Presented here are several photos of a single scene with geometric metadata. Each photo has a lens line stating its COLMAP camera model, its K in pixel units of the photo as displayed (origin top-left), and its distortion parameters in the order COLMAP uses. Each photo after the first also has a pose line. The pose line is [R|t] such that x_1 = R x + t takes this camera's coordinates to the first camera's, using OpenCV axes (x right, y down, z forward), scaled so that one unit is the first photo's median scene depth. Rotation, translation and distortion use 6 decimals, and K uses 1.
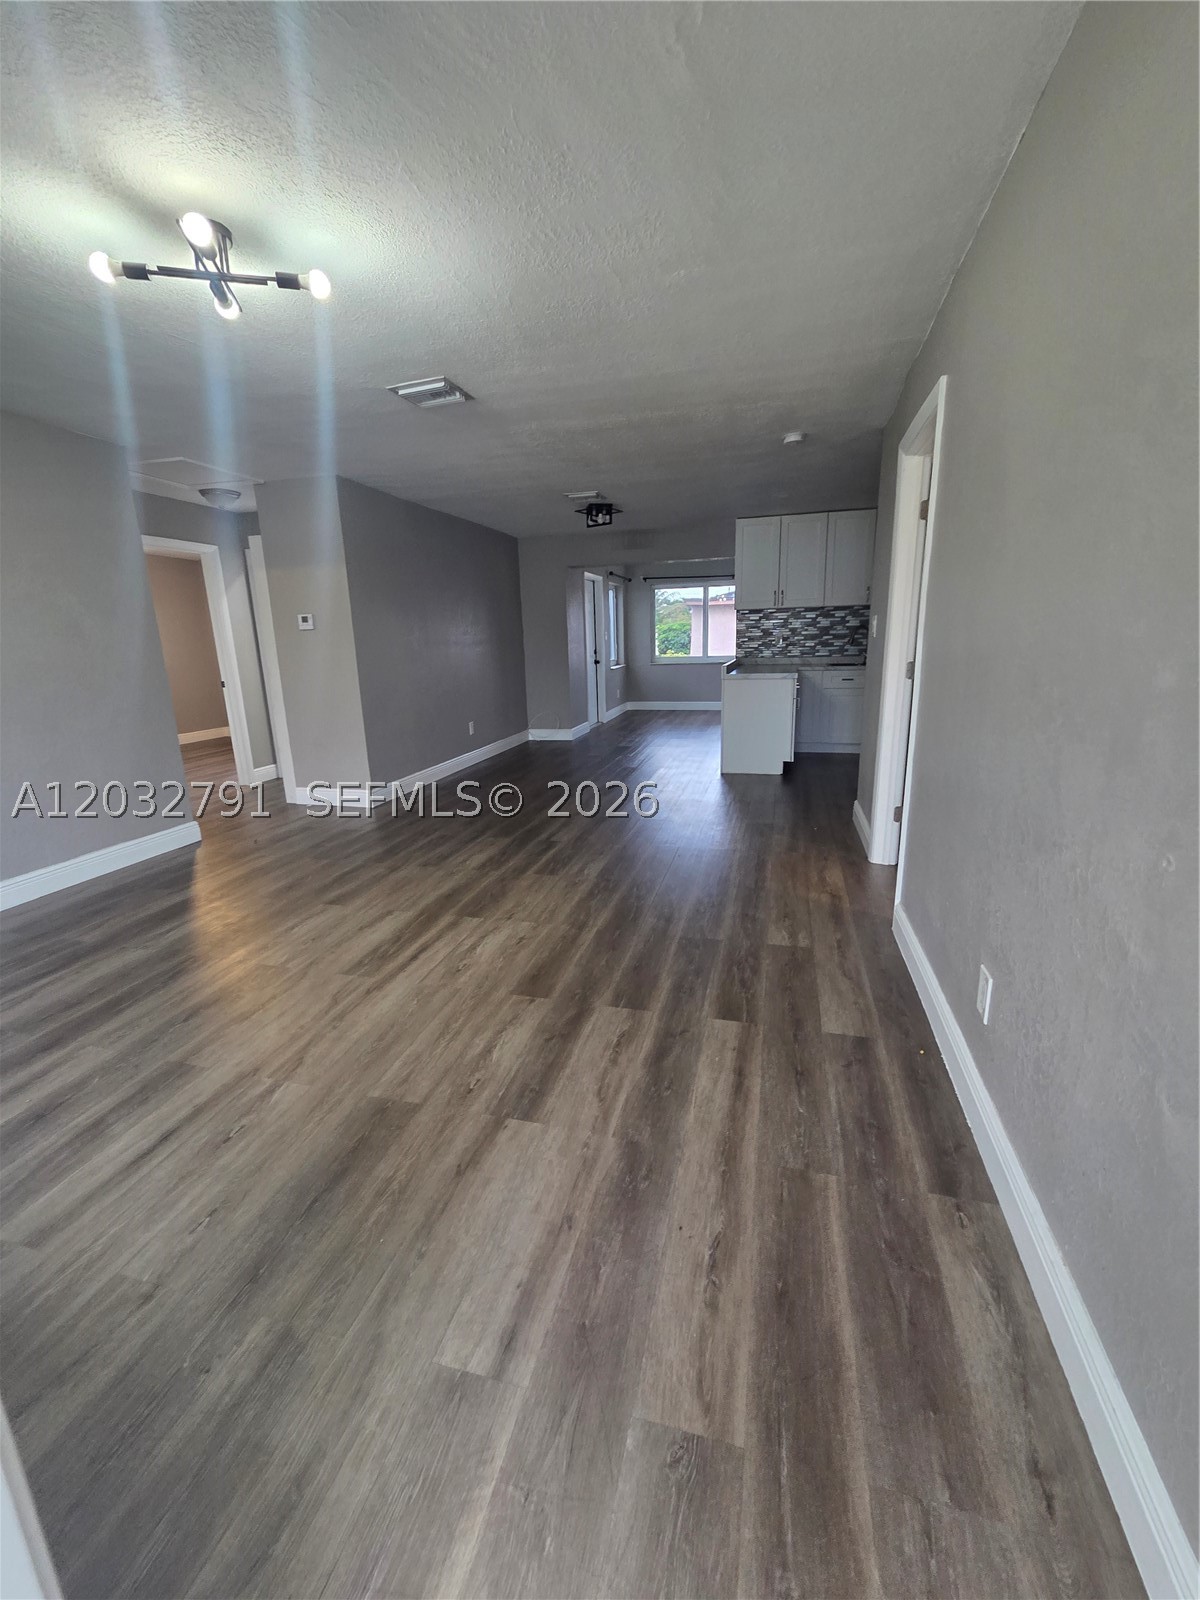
lens RADIAL K [[652.2, 0, 599.3], [0, 652.2, 791.4], [0, 0, 1]] dist [0.001588, -0.001411]
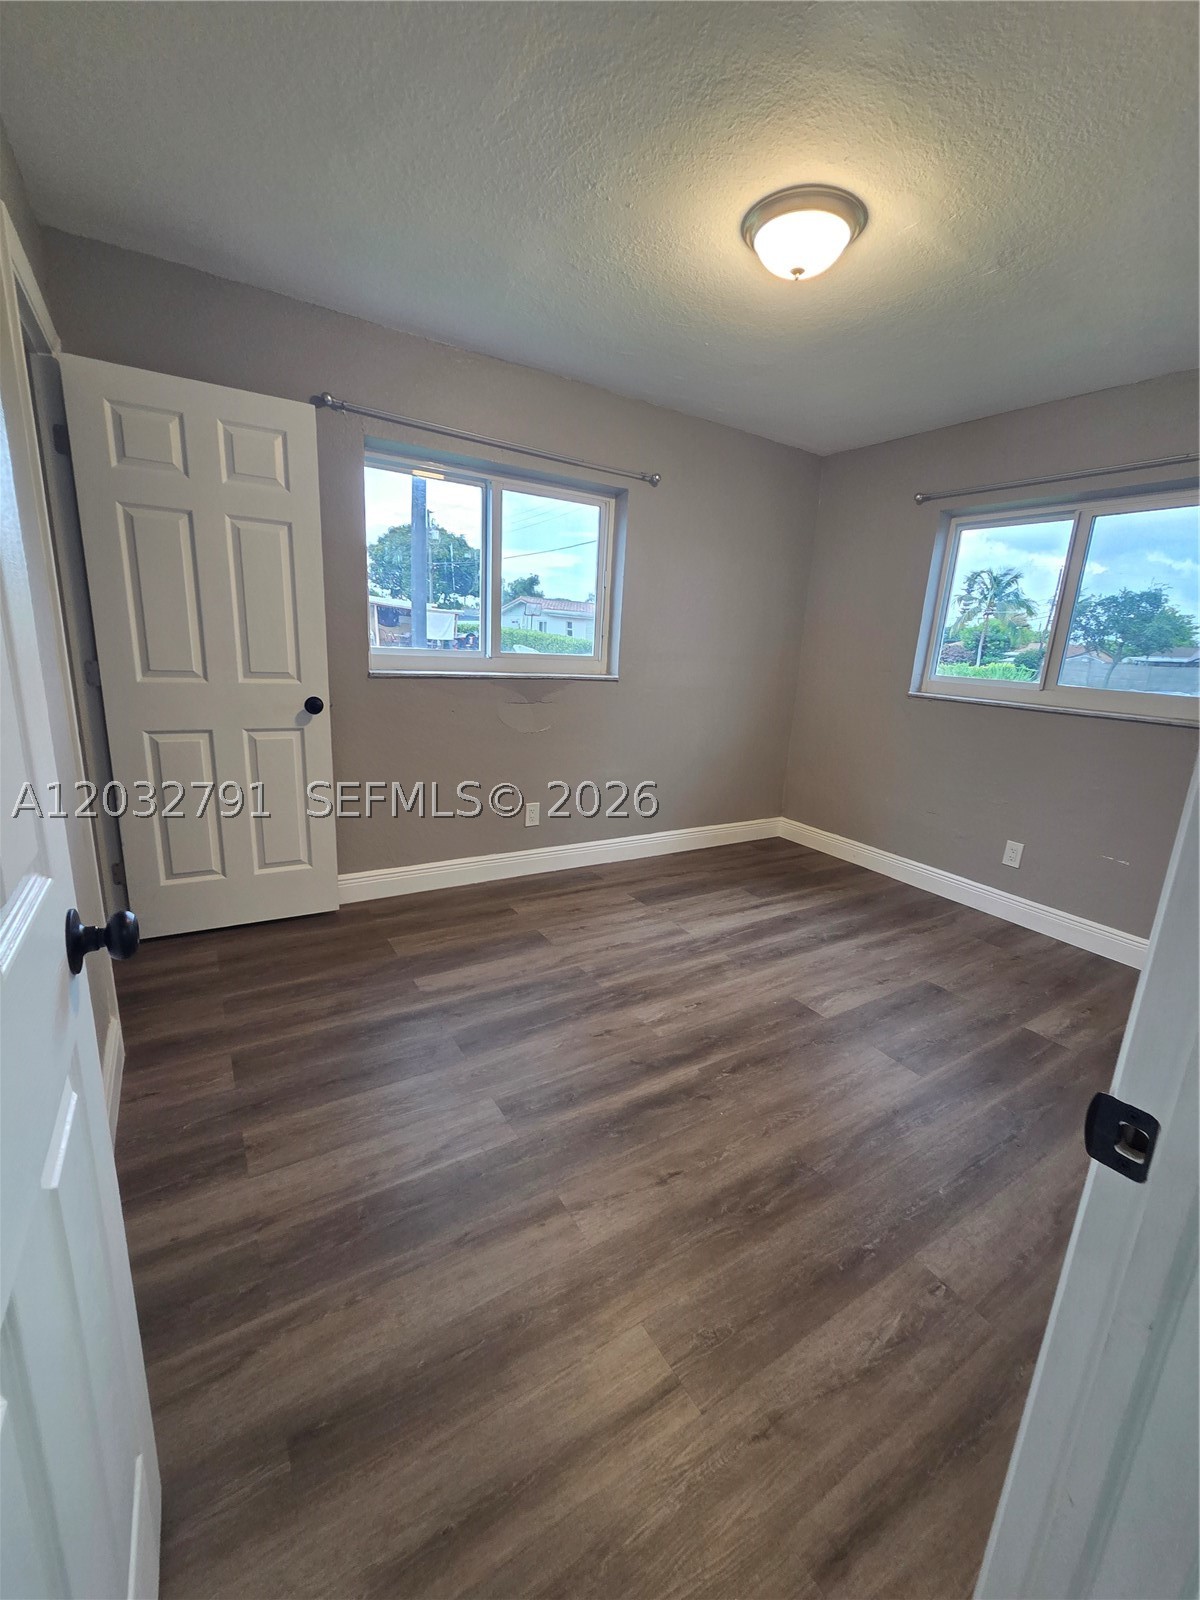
lens RADIAL K [[652.2, 0, 602.3], [0, 652.2, 803.3], [0, 0, 1]] dist [0.001588, -0.001411]
pose [[0.736418, 0.227698, -0.637057, -0.068300], [-0.226274, 0.970326, 0.085250, 0.055551], [0.637564, 0.081370, 0.766088, -0.233666]]
